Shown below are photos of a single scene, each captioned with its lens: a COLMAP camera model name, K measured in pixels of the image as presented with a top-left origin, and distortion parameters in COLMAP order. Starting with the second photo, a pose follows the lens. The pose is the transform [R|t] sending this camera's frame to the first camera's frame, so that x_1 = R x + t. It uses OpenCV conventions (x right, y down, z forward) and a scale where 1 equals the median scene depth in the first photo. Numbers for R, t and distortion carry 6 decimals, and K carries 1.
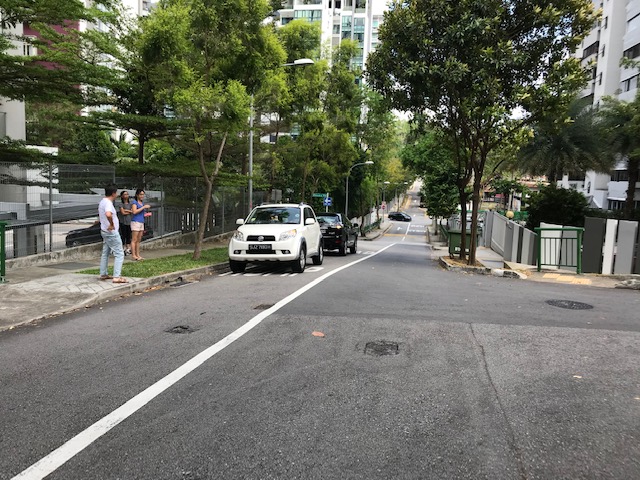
lens RADIAL K [[515.1, 0, 321.4], [0, 515.1, 240.1], [0, 0, 1]] dist [0.012481, -0.009918]
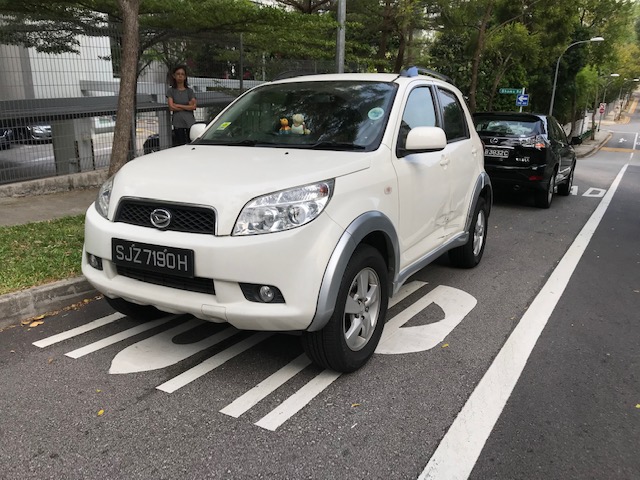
lens RADIAL K [[515.1, 0, 320.0], [0, 515.1, 225.1], [0, 0, 1]] dist [0.012481, -0.009918]
pose [[0.937298, 0.085864, -0.337786, 0.008162], [-0.032987, 0.986683, 0.159277, -0.015401], [0.346963, -0.138148, 0.927648, 0.351630]]
